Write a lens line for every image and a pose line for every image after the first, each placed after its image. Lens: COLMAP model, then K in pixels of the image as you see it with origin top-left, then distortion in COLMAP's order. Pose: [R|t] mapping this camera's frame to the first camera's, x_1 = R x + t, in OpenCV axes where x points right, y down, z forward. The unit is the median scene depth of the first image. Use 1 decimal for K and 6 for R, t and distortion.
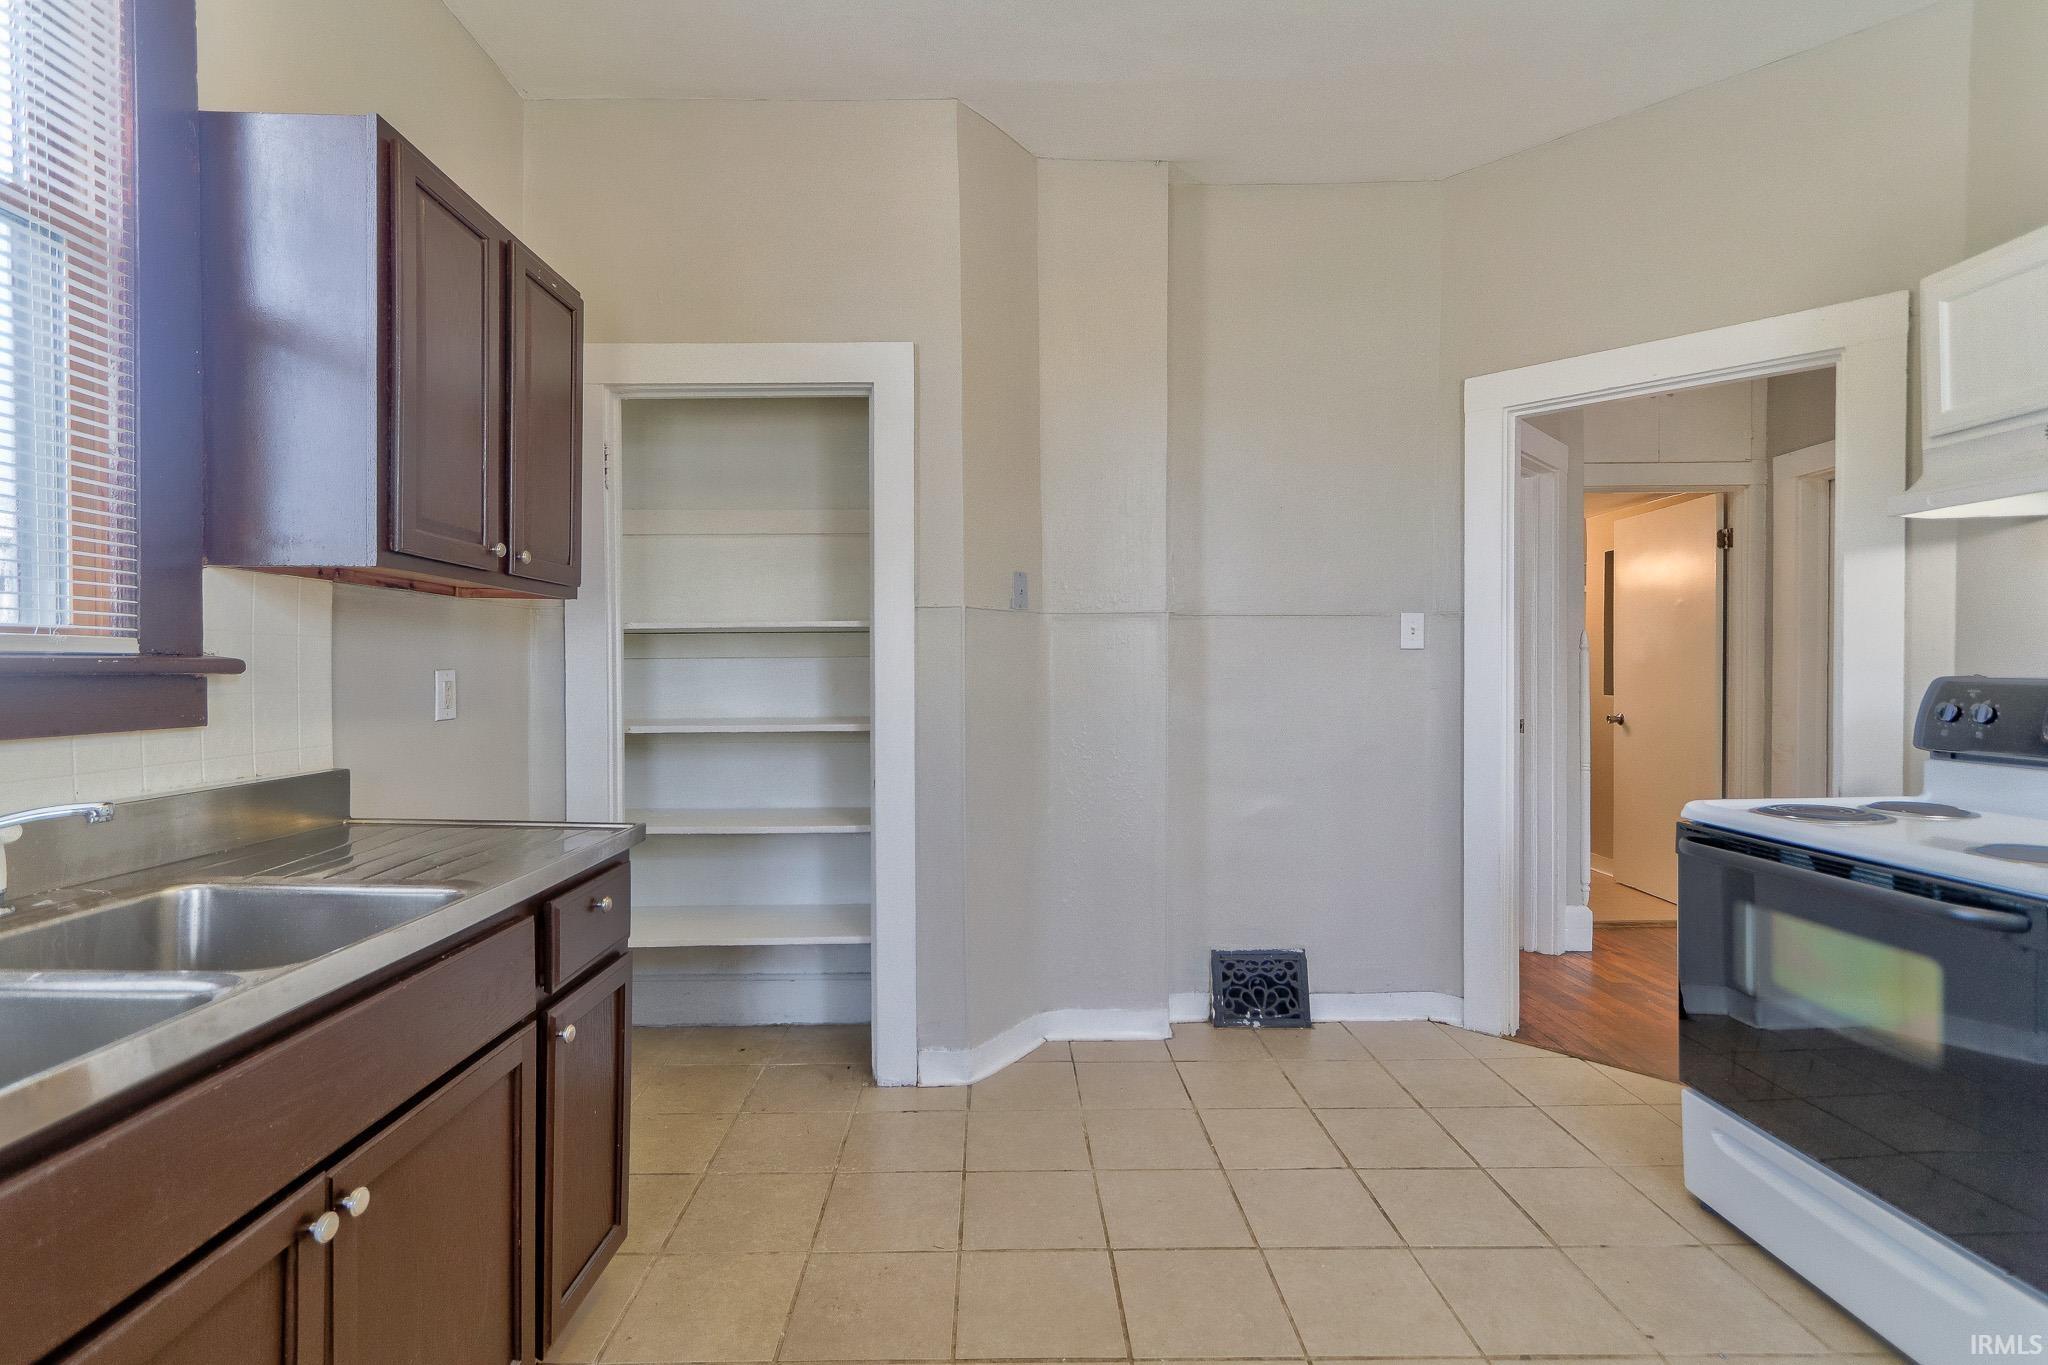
lens RADIAL K [[942.5, 0, 1009.5], [0, 942.5, 677.6], [0, 0, 1]] dist [0.000352, 0.001307]
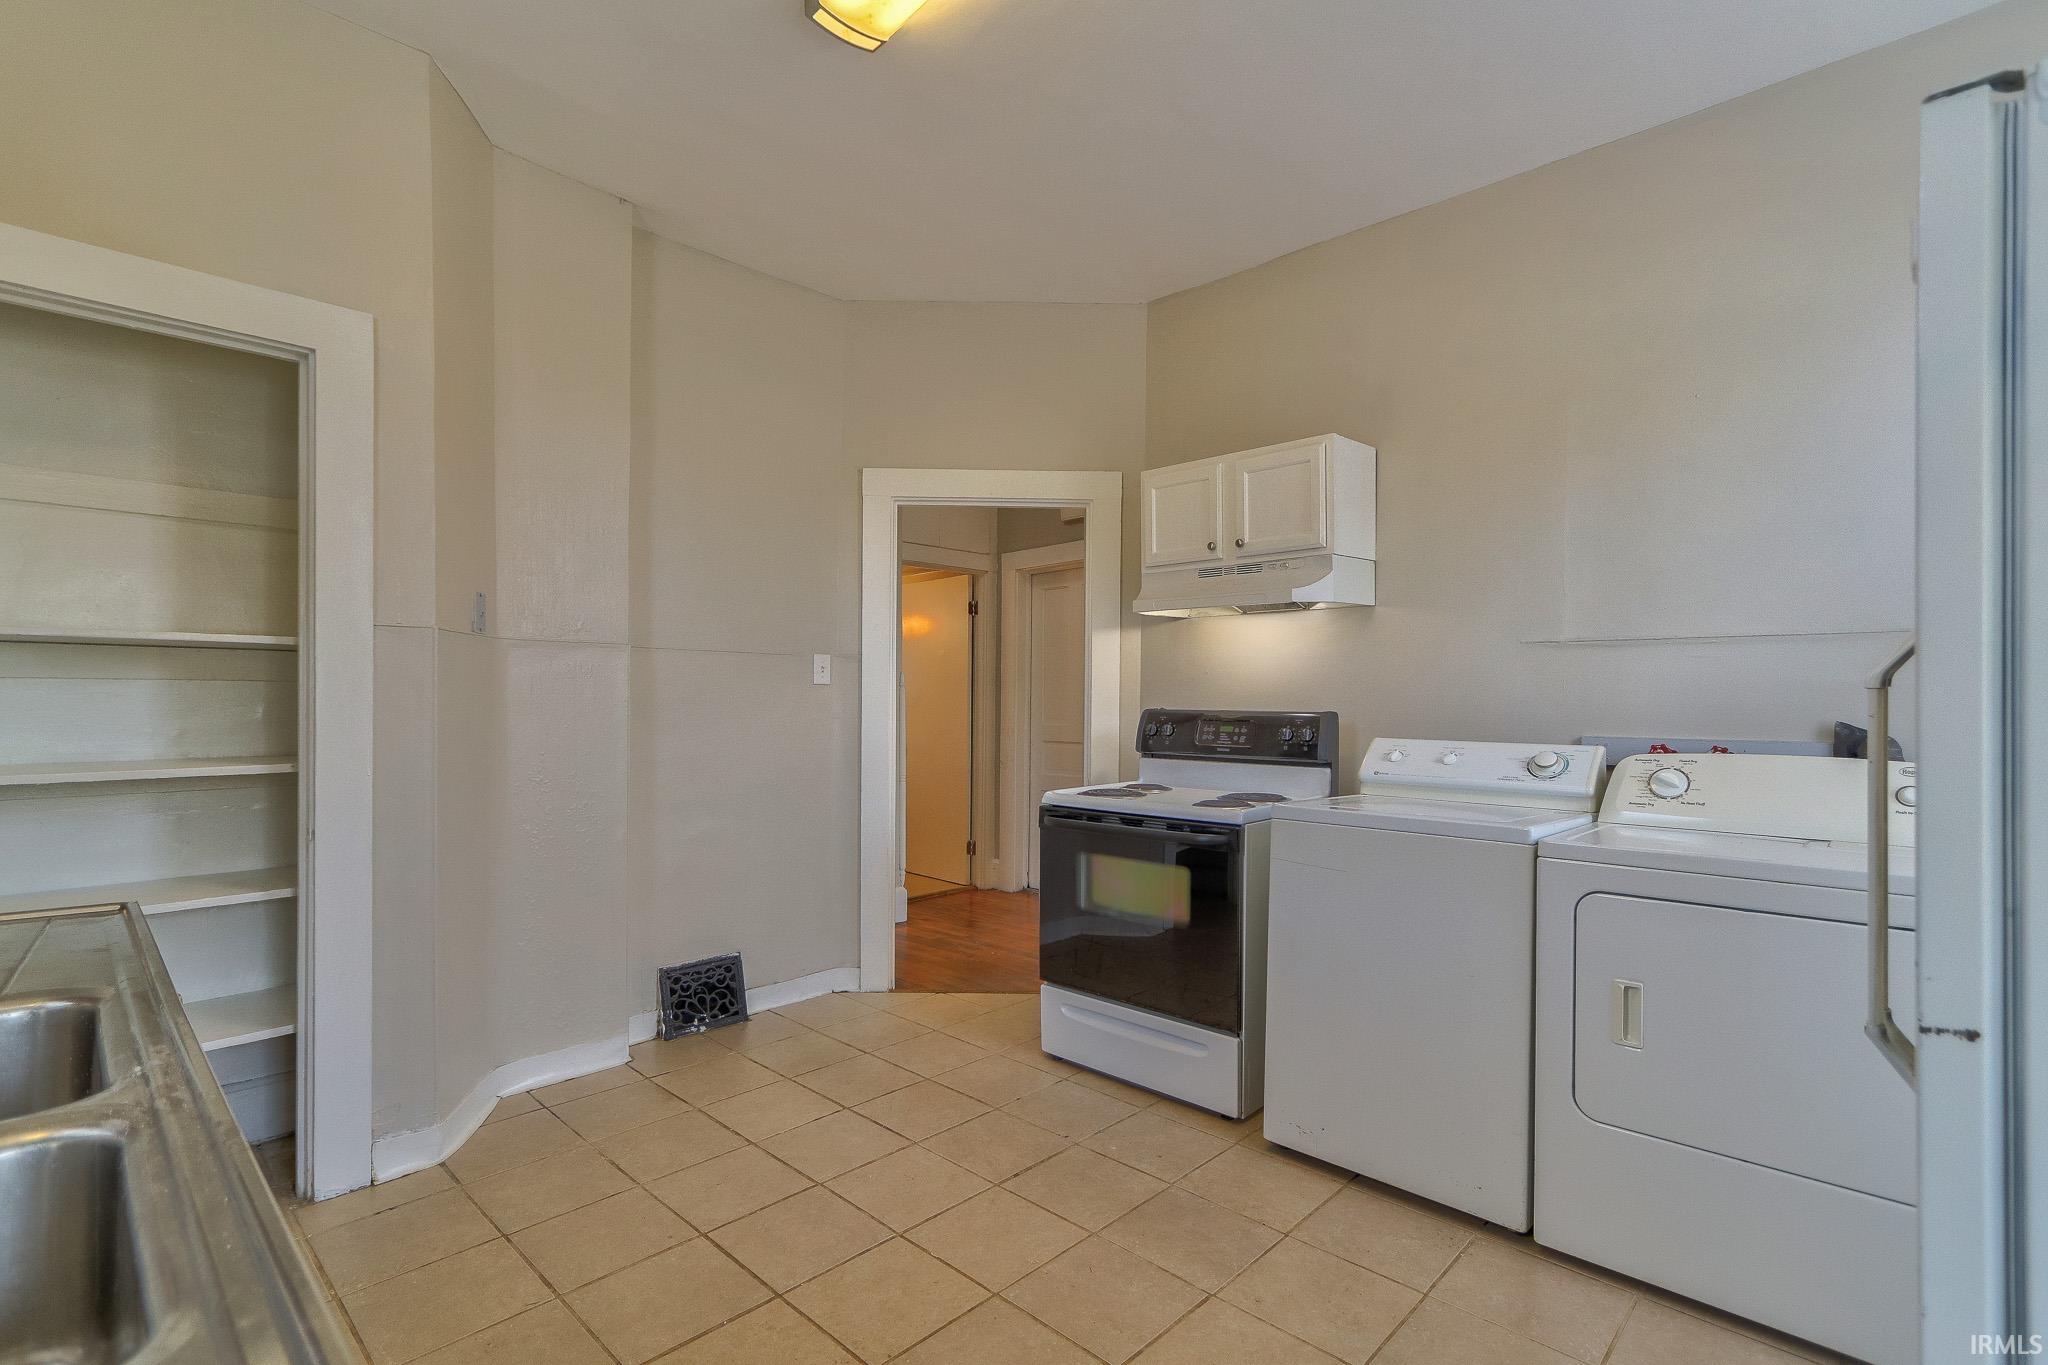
lens RADIAL K [[943.7, 0, 1002.8], [0, 943.7, 705.2], [0, 0, 1]] dist [0.002174, 0.000445]
pose [[0.707594, 0.004865, 0.706602, -0.275459], [-0.002751, 0.999988, -0.004130, 0.000183], [-0.706613, 0.000979, 0.707599, -0.010097]]
